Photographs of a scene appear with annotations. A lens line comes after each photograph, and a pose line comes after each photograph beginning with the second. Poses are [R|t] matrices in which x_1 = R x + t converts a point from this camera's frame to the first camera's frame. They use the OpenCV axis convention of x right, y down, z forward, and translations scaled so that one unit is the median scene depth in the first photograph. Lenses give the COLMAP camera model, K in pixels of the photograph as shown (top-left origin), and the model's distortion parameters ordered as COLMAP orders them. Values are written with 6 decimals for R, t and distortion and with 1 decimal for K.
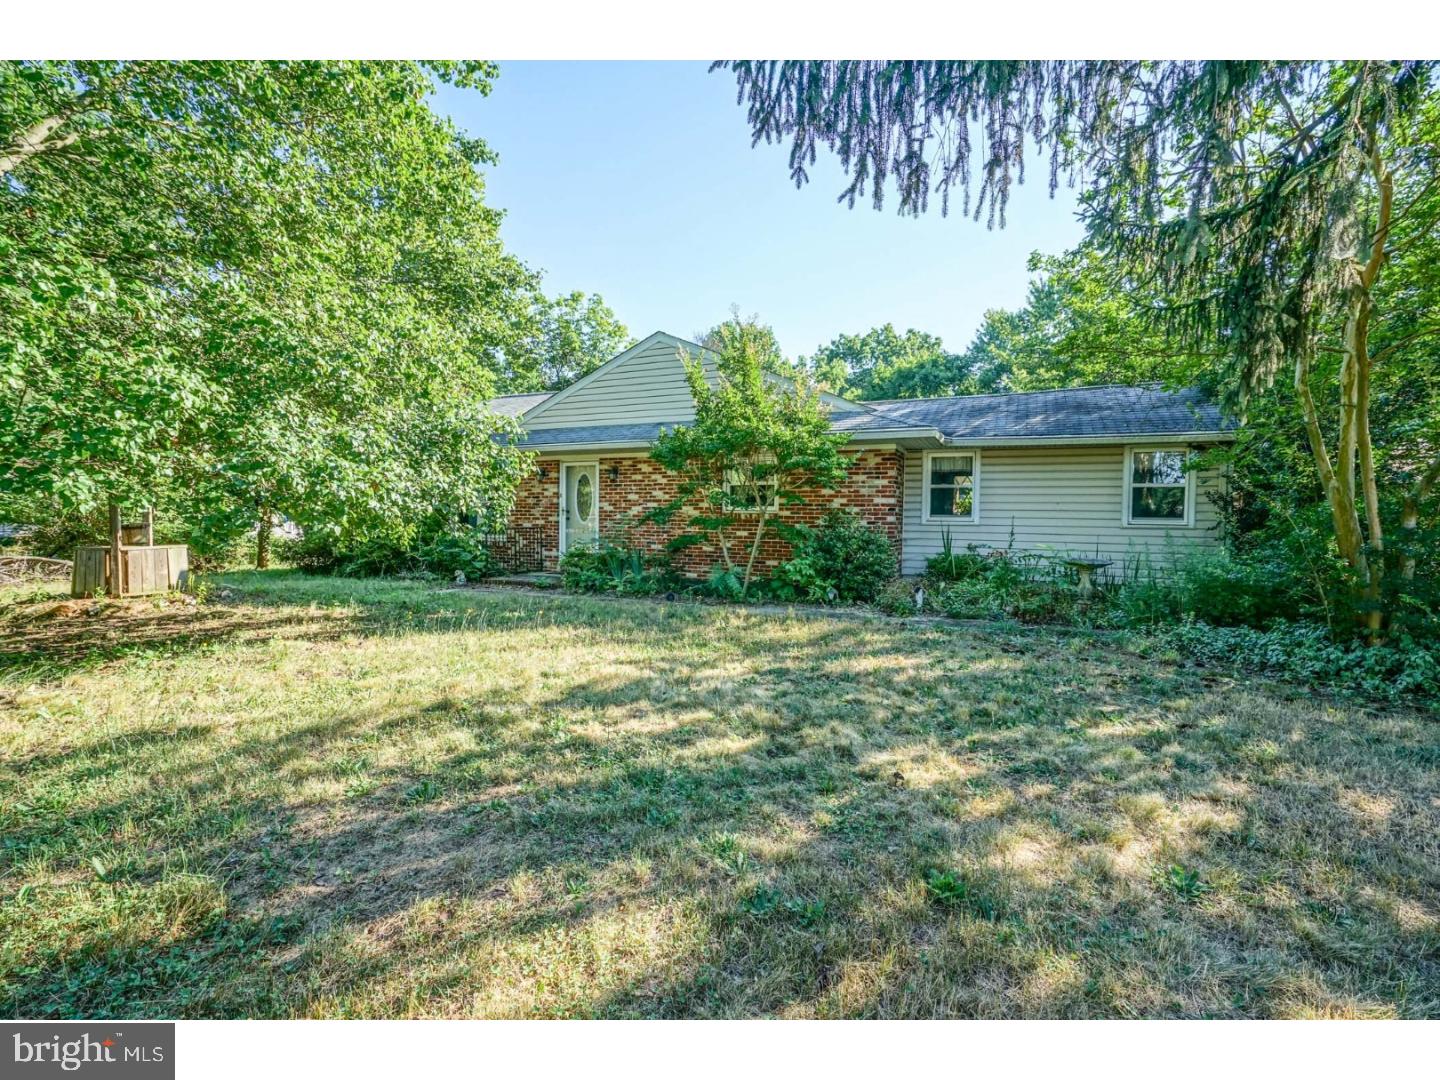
lens RADIAL K [[691.5, 0, 710.4], [0, 691.5, 539.6], [0, 0, 1]] dist [-0.004821, 0.002775]
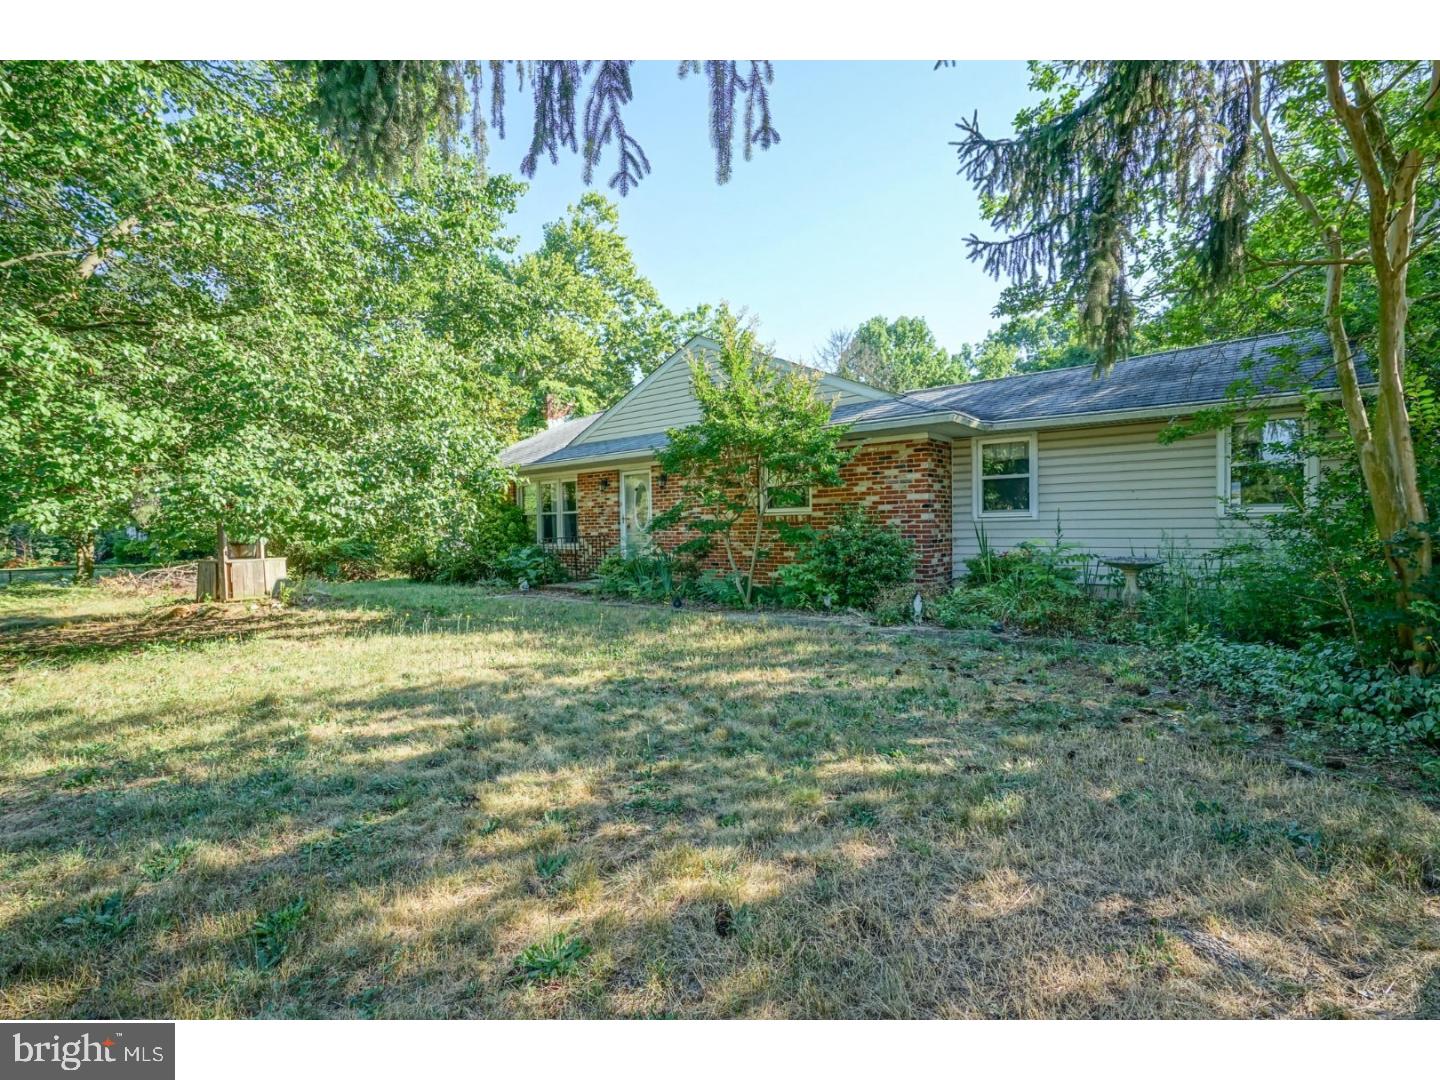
lens RADIAL K [[691.5, 0, 718.3], [0, 691.5, 539.1], [0, 0, 1]] dist [-0.004821, 0.002775]
pose [[0.958674, -0.023020, -0.283573, 0.303595], [0.019940, 0.999707, -0.013743, 0.007454], [0.283807, 0.007520, 0.958852, 0.079151]]
